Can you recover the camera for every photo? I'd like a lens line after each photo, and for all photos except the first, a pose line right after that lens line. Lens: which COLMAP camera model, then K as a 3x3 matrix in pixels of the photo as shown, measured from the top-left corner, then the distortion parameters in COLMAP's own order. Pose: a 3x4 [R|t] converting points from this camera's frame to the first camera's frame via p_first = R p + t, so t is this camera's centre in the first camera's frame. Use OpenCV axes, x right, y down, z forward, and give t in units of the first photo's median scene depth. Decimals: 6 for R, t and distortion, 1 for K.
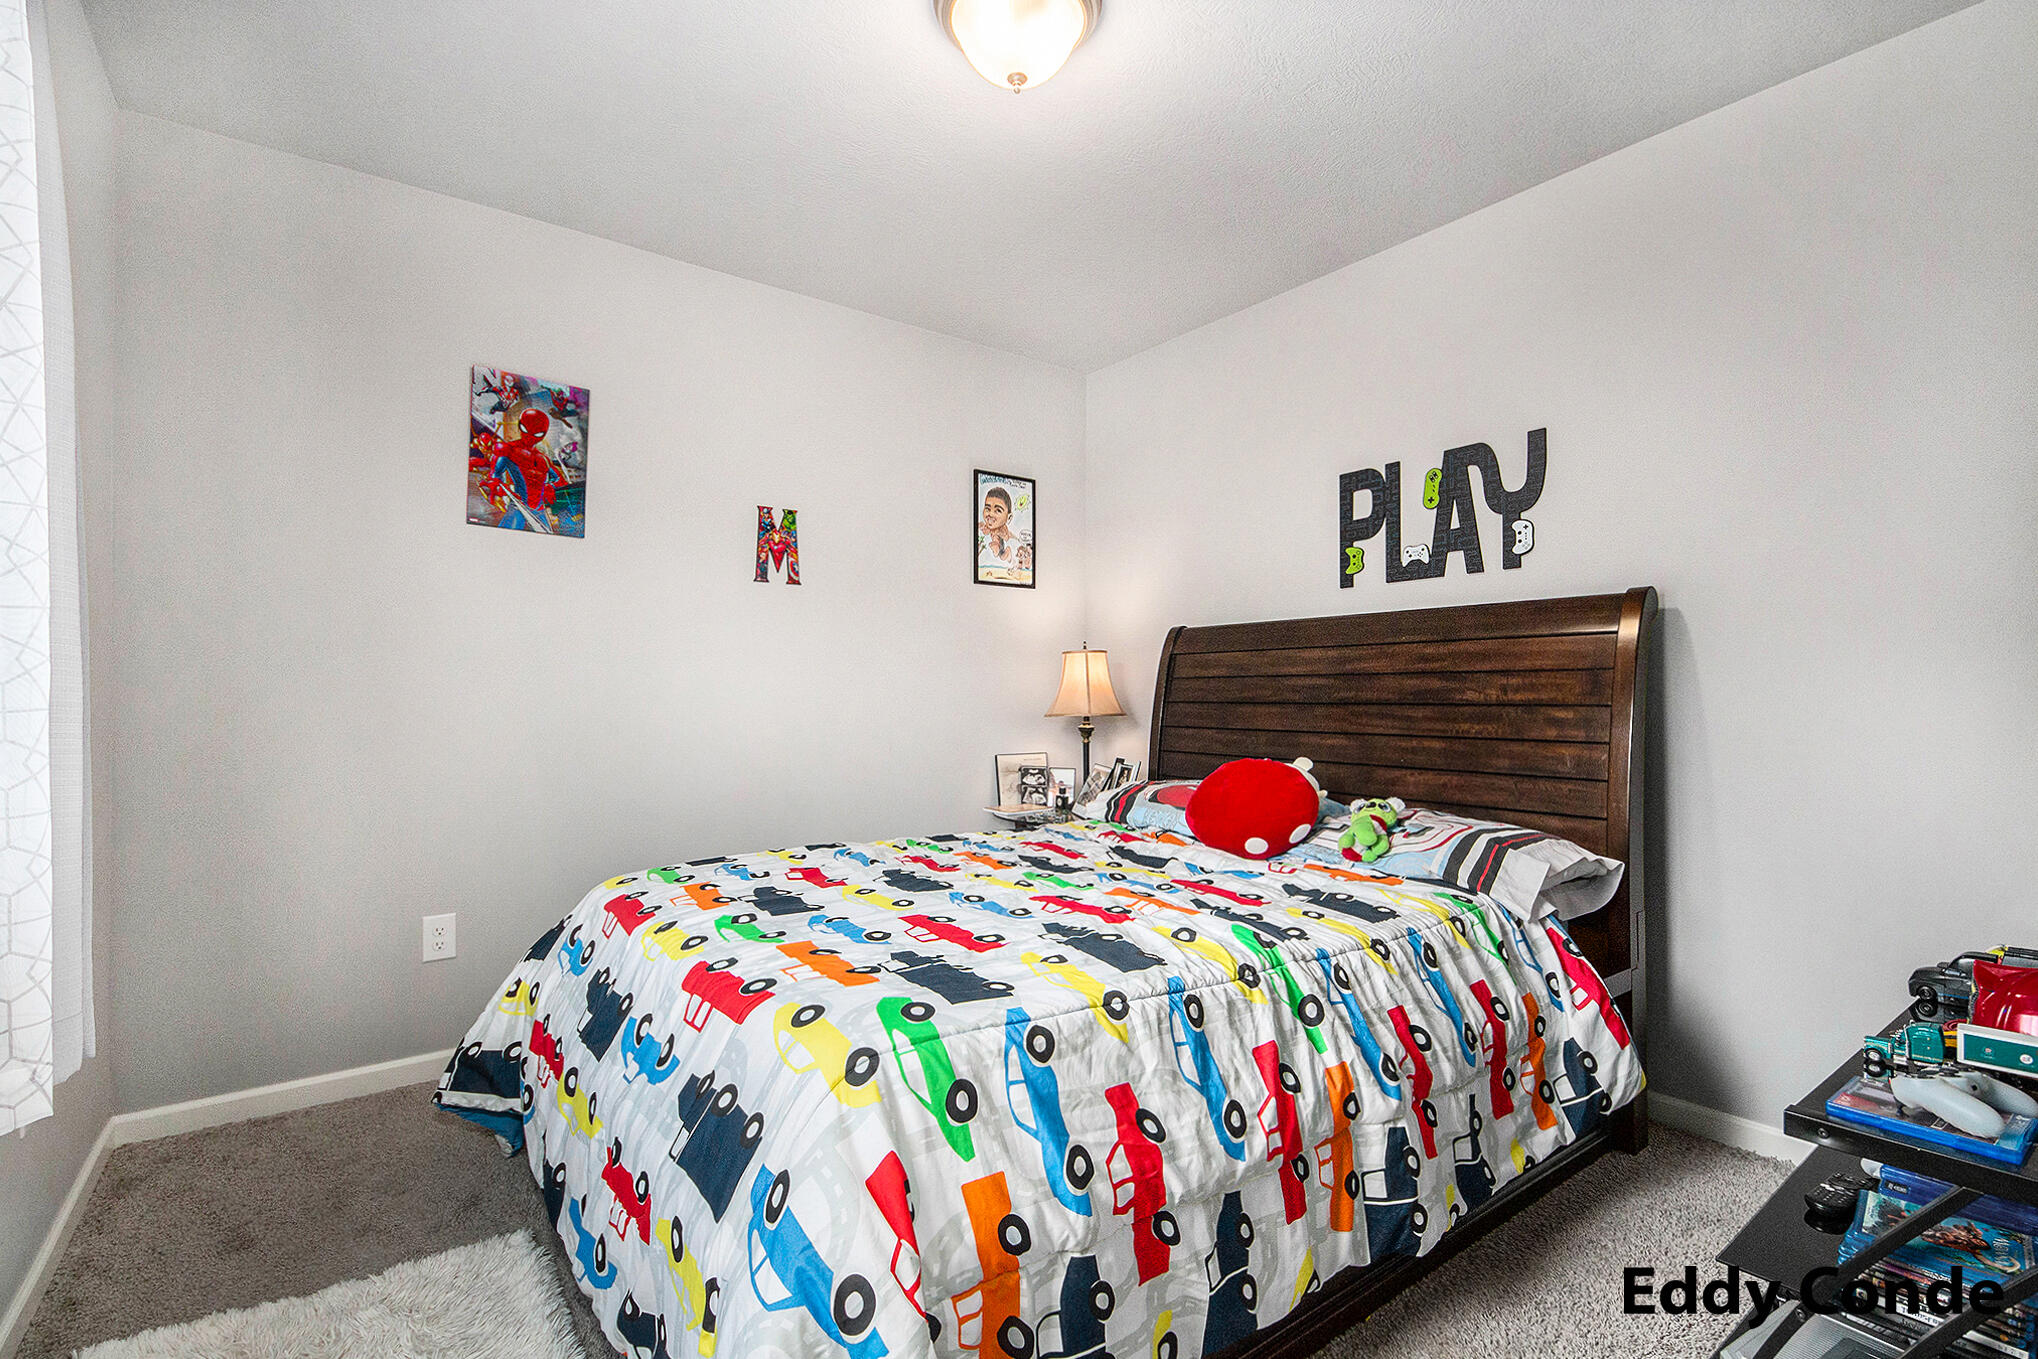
lens RADIAL K [[932.9, 0, 1015.2], [0, 932.9, 694.6], [0, 0, 1]] dist [-0.020576, -0.000824]
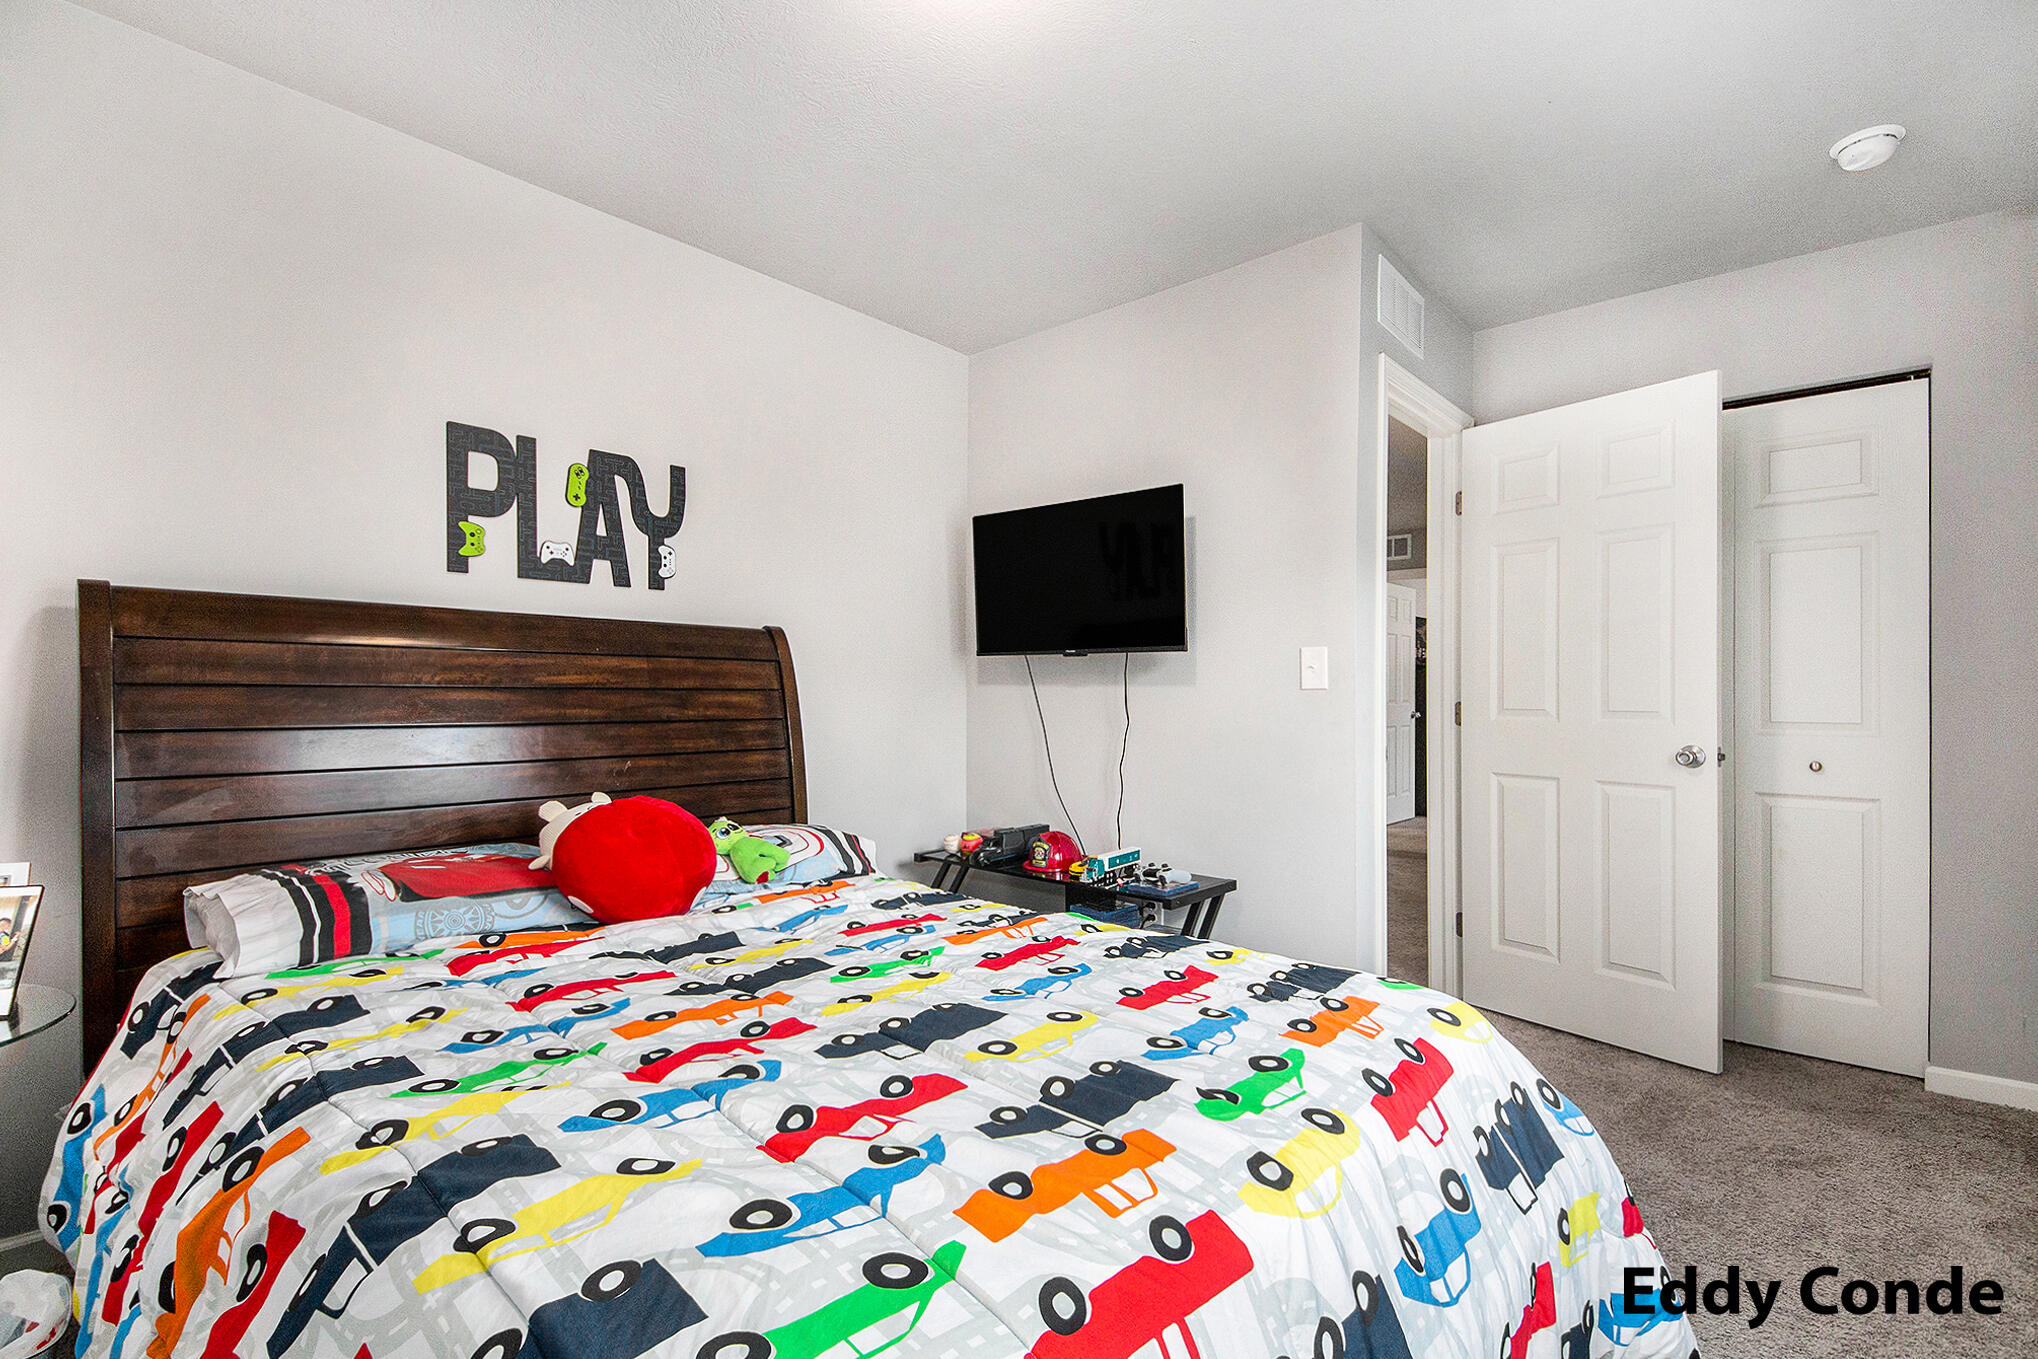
lens RADIAL K [[932.9, 0, 1014.8], [0, 932.9, 688.0], [0, 0, 1]] dist [-0.020576, -0.000824]
pose [[-0.222073, 0.013339, 0.974939, -0.541680], [-0.006836, 0.999861, -0.015238, -0.011900], [-0.975006, -0.010049, -0.221951, 0.796781]]
